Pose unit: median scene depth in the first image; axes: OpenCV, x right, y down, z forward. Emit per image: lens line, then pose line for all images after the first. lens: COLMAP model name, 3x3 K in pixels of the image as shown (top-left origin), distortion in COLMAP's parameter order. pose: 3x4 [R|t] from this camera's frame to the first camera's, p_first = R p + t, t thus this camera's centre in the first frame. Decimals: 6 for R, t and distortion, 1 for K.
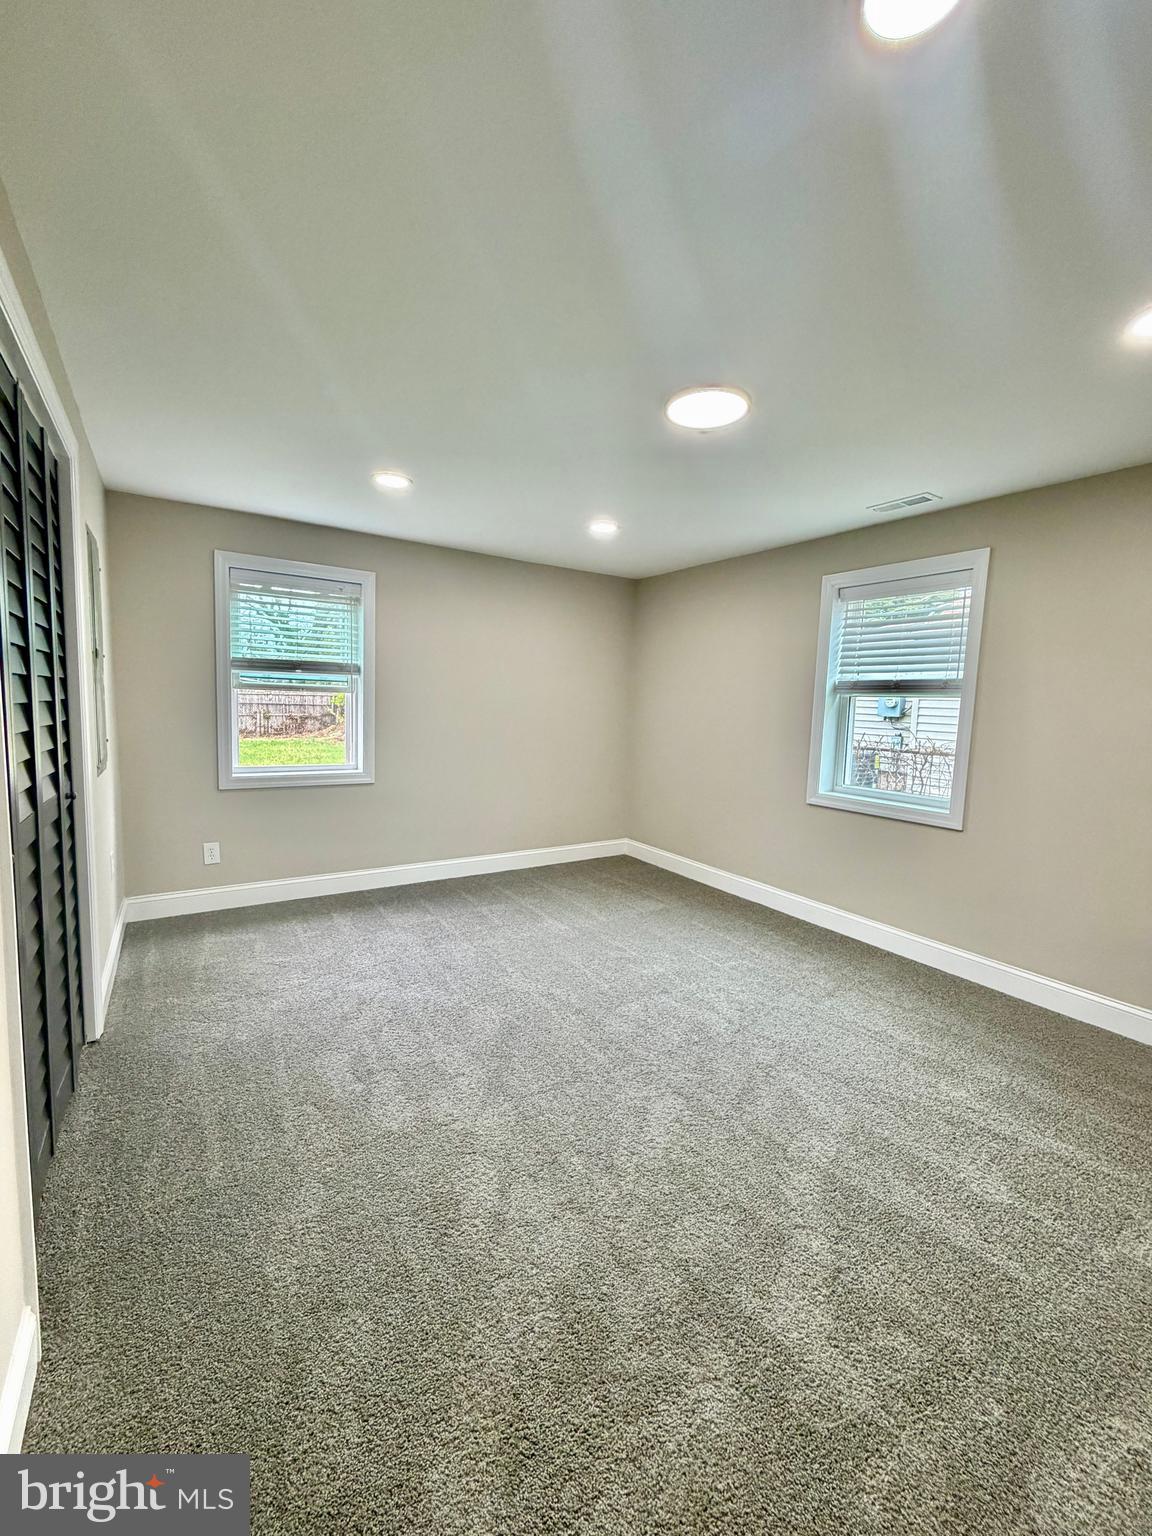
lens RADIAL K [[611.8, 0, 577.0], [0, 611.8, 761.8], [0, 0, 1]] dist [-0.000147, 0.000359]
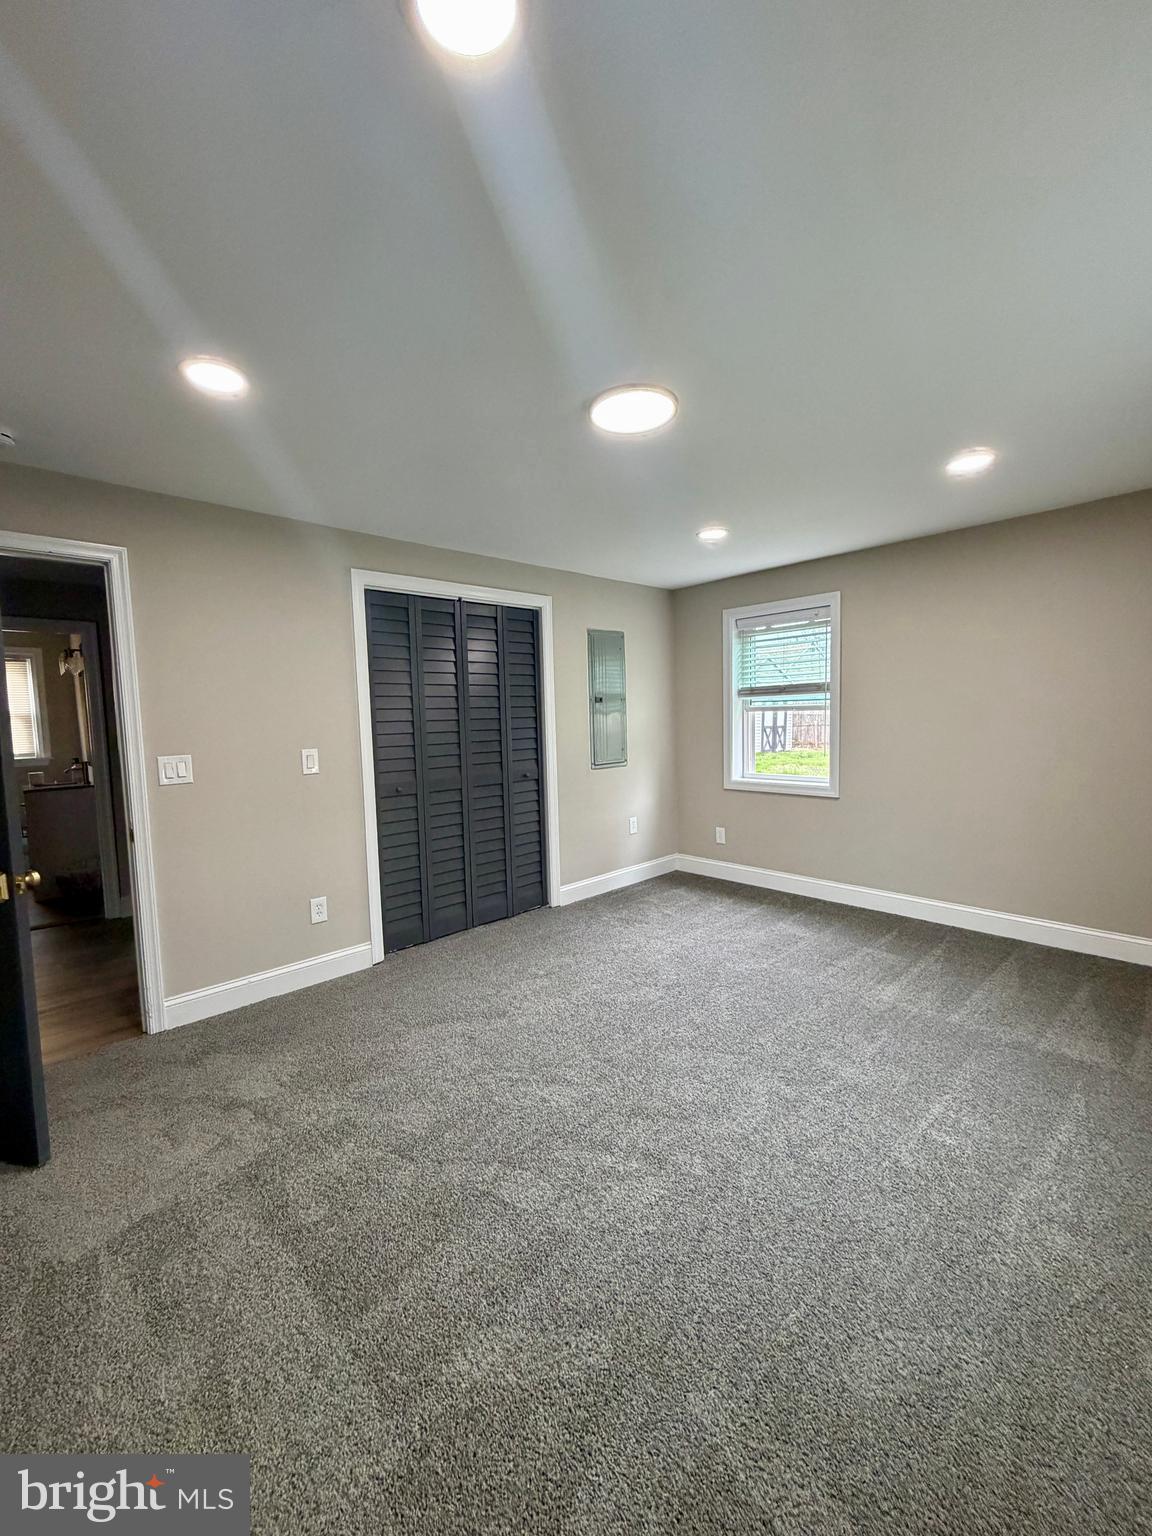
lens RADIAL K [[611.8, 0, 577.0], [0, 611.8, 761.8], [0, 0, 1]] dist [-0.000147, 0.000359]
pose [[0.179237, 0.040353, -0.982978, 0.628657], [-0.060628, 0.997712, 0.029903, -0.030744], [0.981936, 0.054236, 0.181273, 0.419859]]
